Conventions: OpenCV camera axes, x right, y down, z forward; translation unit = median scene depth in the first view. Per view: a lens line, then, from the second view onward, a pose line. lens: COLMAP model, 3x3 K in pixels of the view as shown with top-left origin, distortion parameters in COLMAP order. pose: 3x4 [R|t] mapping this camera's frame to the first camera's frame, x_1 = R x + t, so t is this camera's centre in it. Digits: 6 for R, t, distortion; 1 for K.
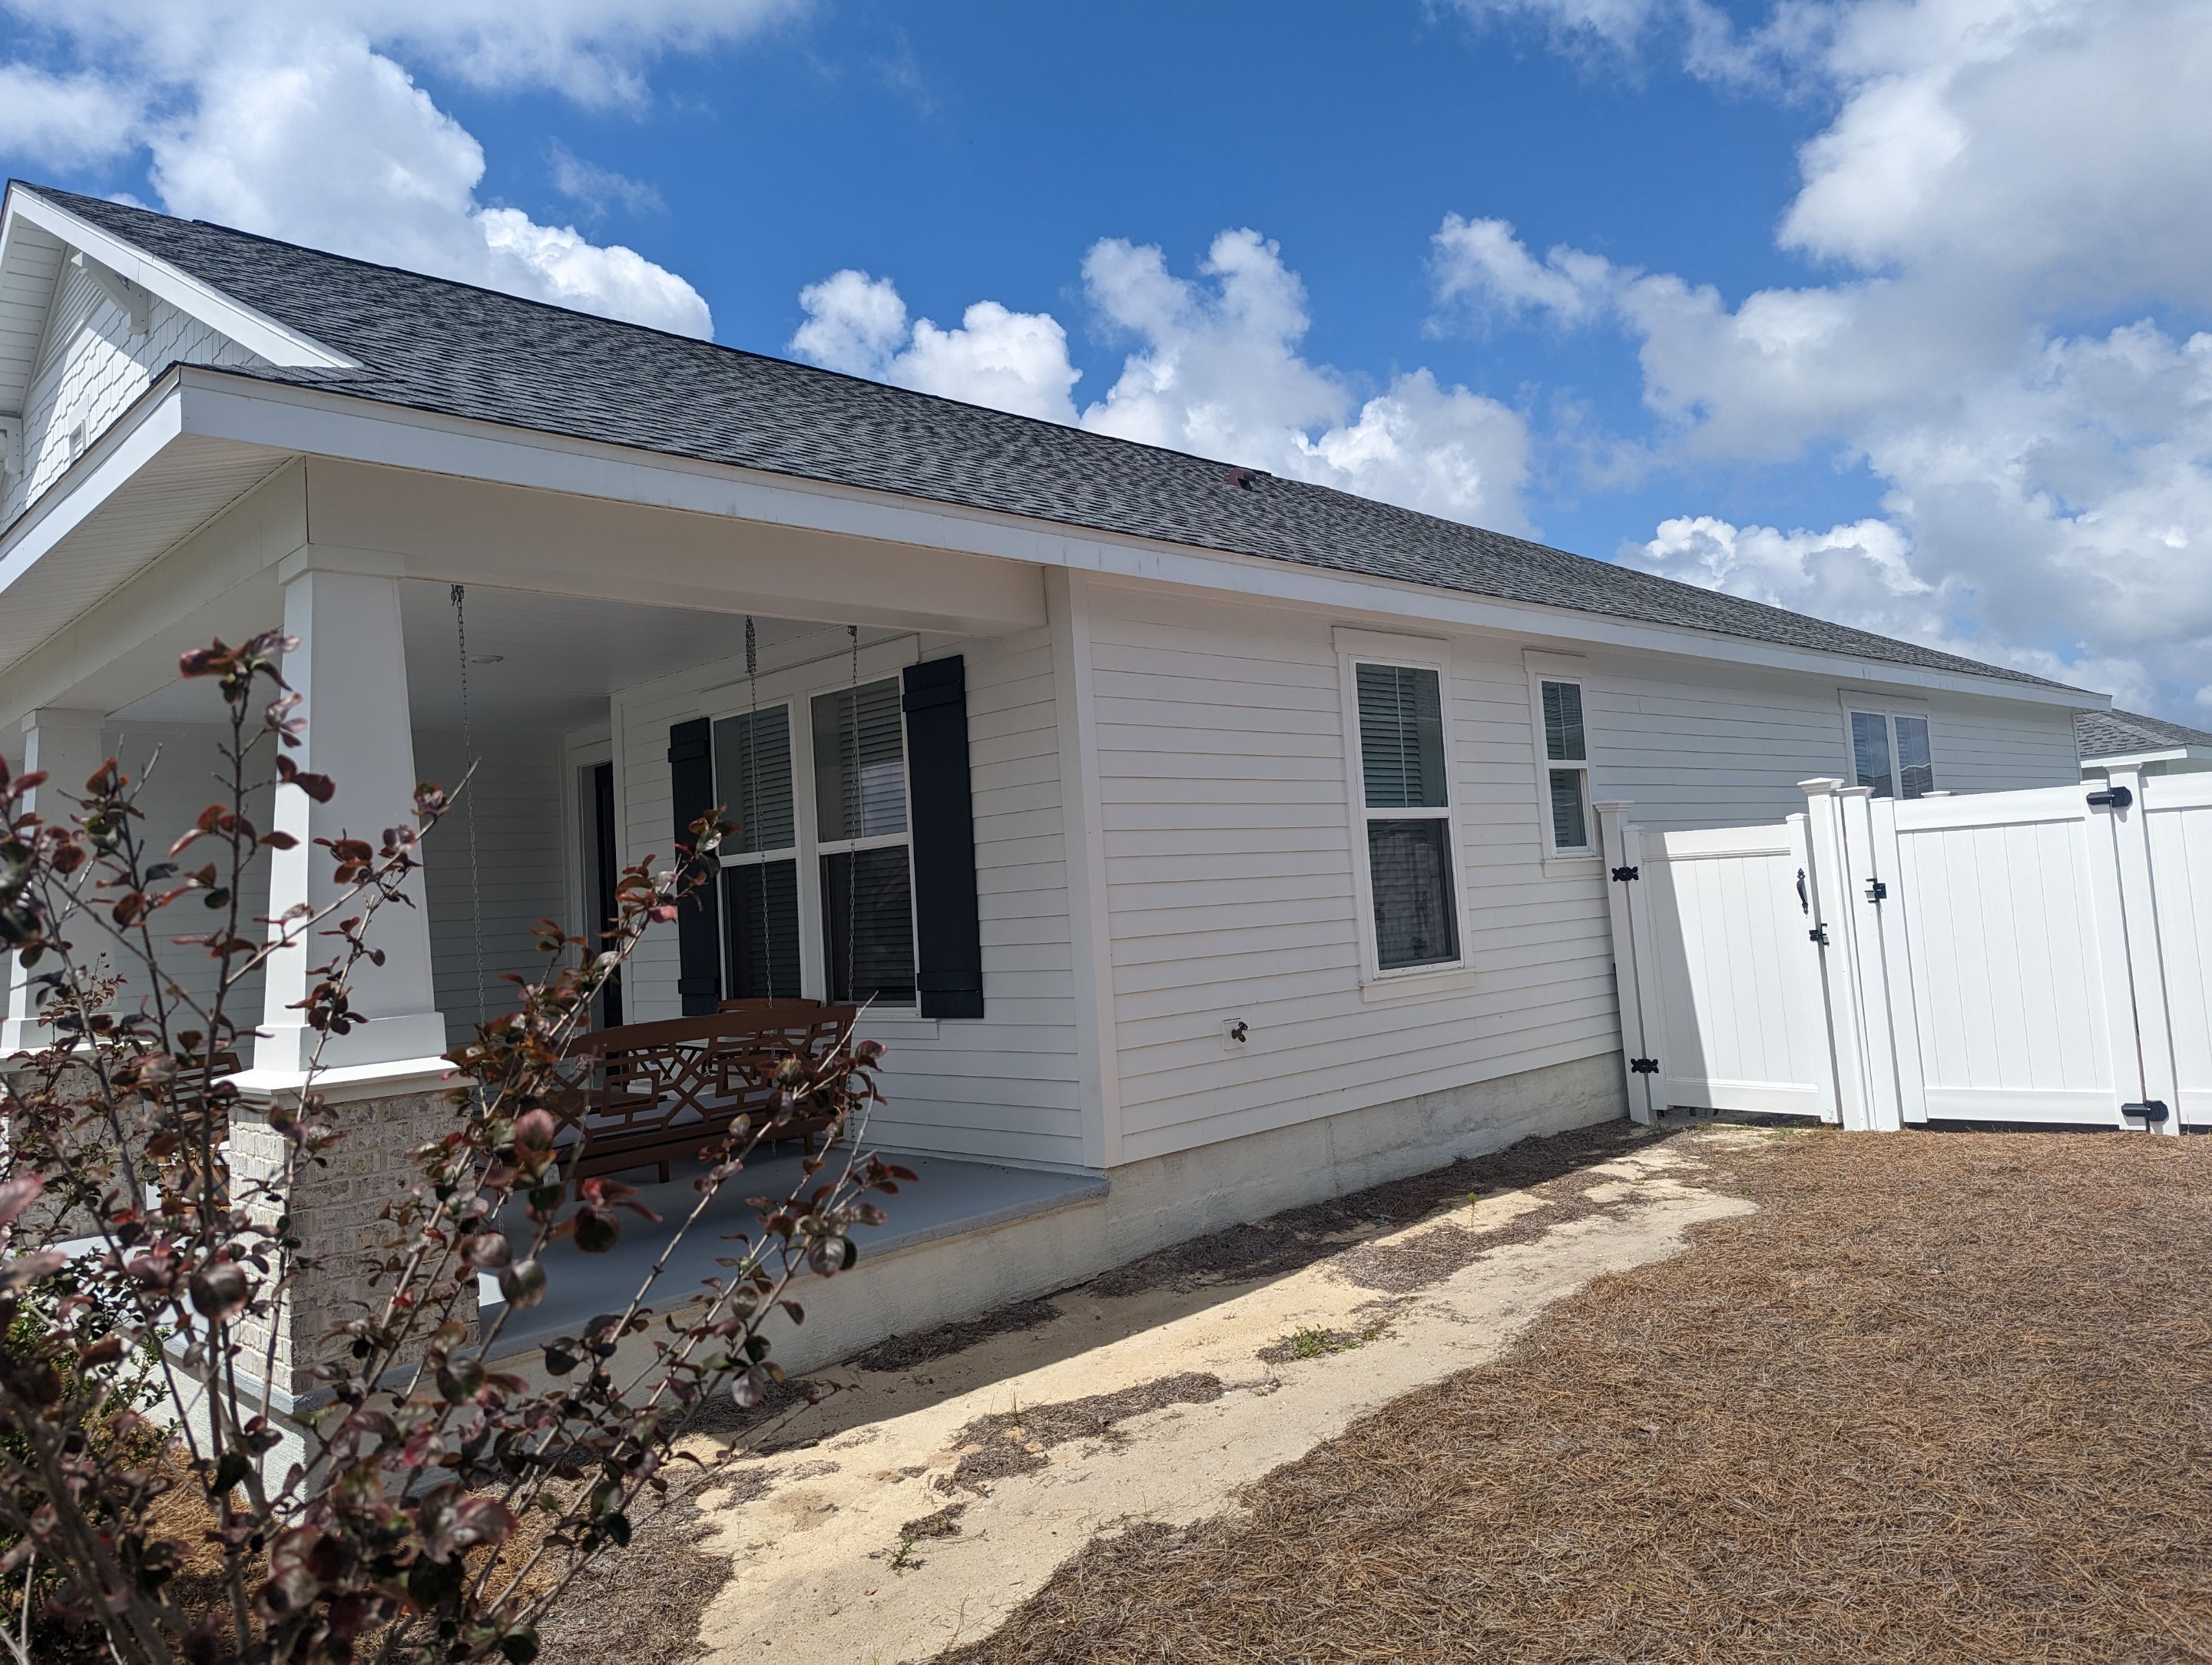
lens RADIAL K [[1571.5, 0, 1106.0], [0, 1571.5, 832.5], [0, 0, 1]] dist [0.002819, 0.002929]
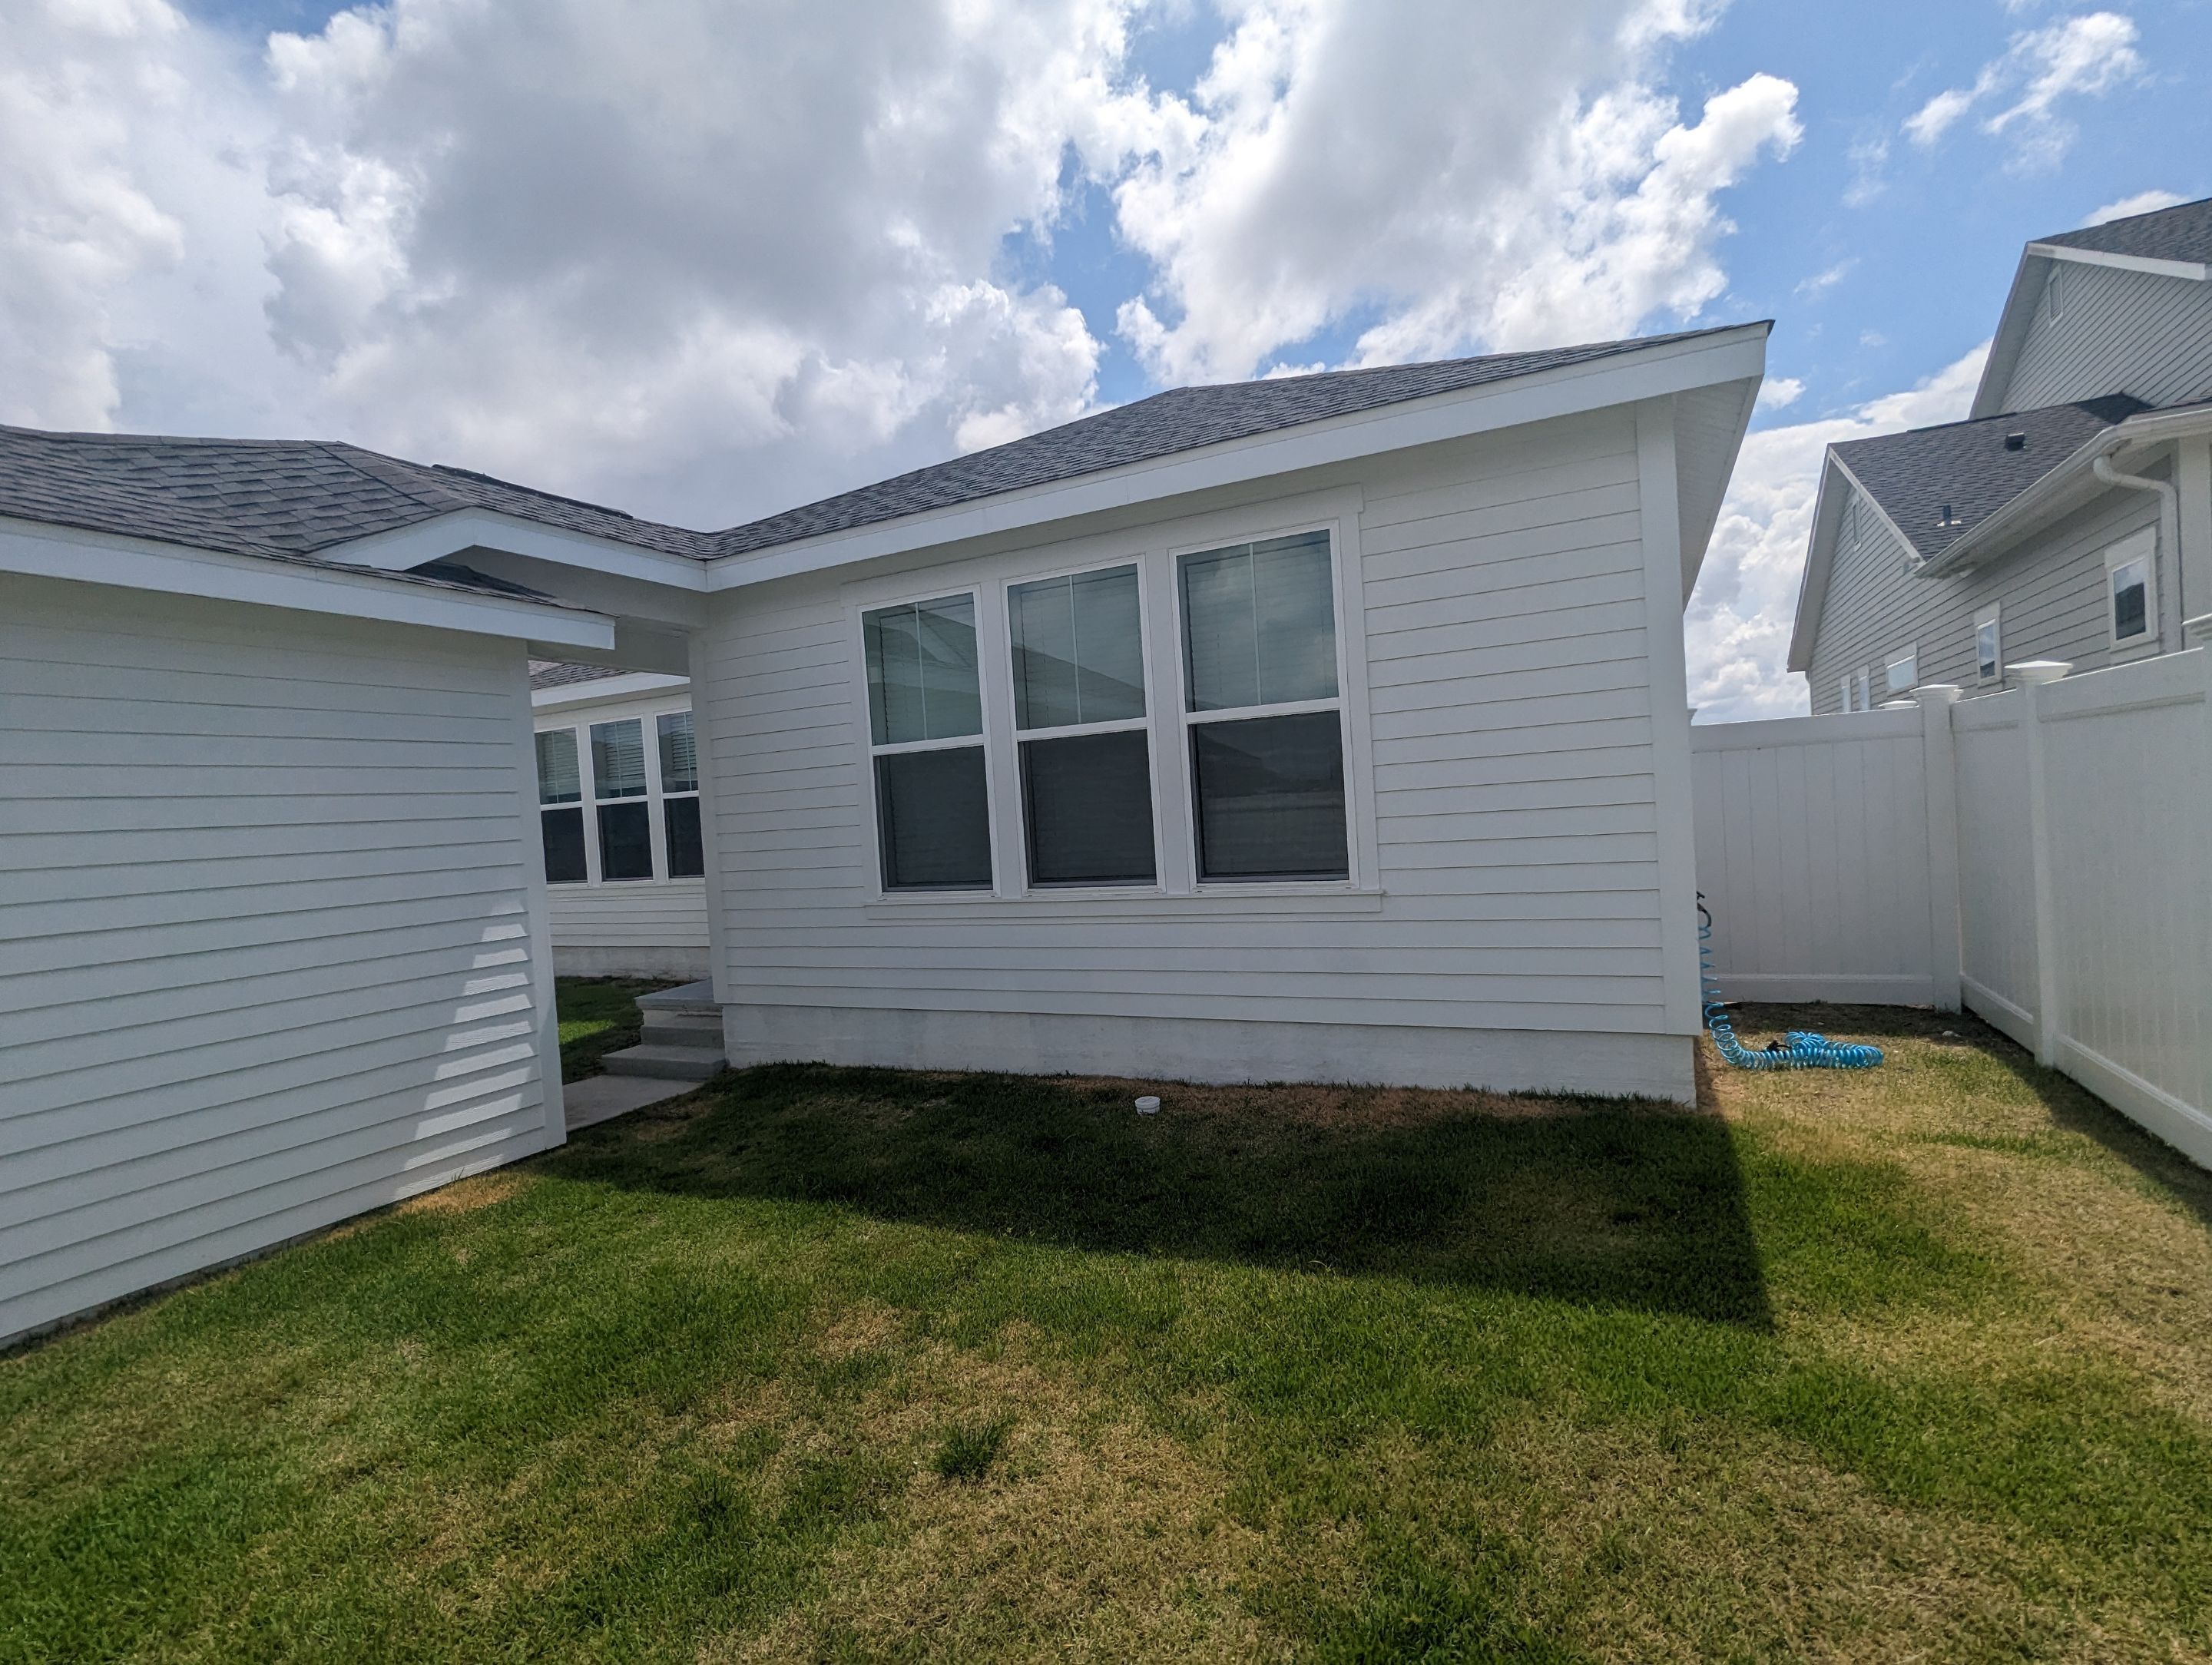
lens RADIAL K [[1054.3, 0, 1105.0], [0, 1054.3, 839.6], [0, 0, 1]] dist [-0.003986, 0.004286]
pose [[0.321818, 0.075952, -0.943750, 0.839793], [0.091176, 0.989659, 0.110737, -0.016259], [0.942401, -0.121685, 0.311565, 0.839010]]
